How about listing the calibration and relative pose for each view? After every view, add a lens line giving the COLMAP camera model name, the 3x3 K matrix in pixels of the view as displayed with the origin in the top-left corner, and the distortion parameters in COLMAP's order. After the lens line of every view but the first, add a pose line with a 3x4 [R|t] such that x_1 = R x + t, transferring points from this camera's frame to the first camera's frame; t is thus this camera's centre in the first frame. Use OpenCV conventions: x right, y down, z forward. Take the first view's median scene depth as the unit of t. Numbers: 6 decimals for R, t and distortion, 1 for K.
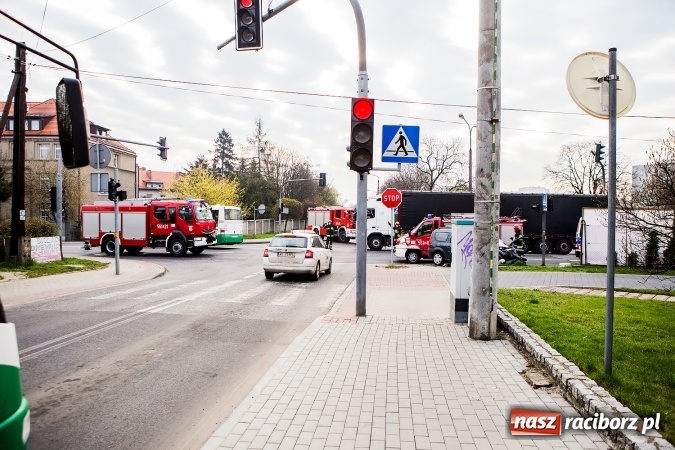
lens RADIAL K [[479.9, 0, 337.5], [0, 479.9, 225.0], [0, 0, 1]] dist [-0.109113, 0.122048]
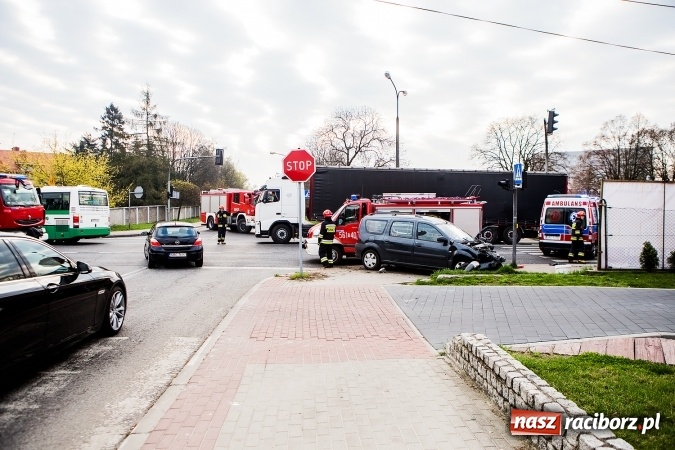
lens RADIAL K [[479.9, 0, 337.5], [0, 479.9, 225.0], [0, 0, 1]] dist [-0.109113, 0.122048]
pose [[0.983225, -0.012353, 0.181978, 0.021863], [0.007425, 0.999588, 0.027737, 0.001741], [-0.182246, -0.025921, 0.982911, 0.173015]]
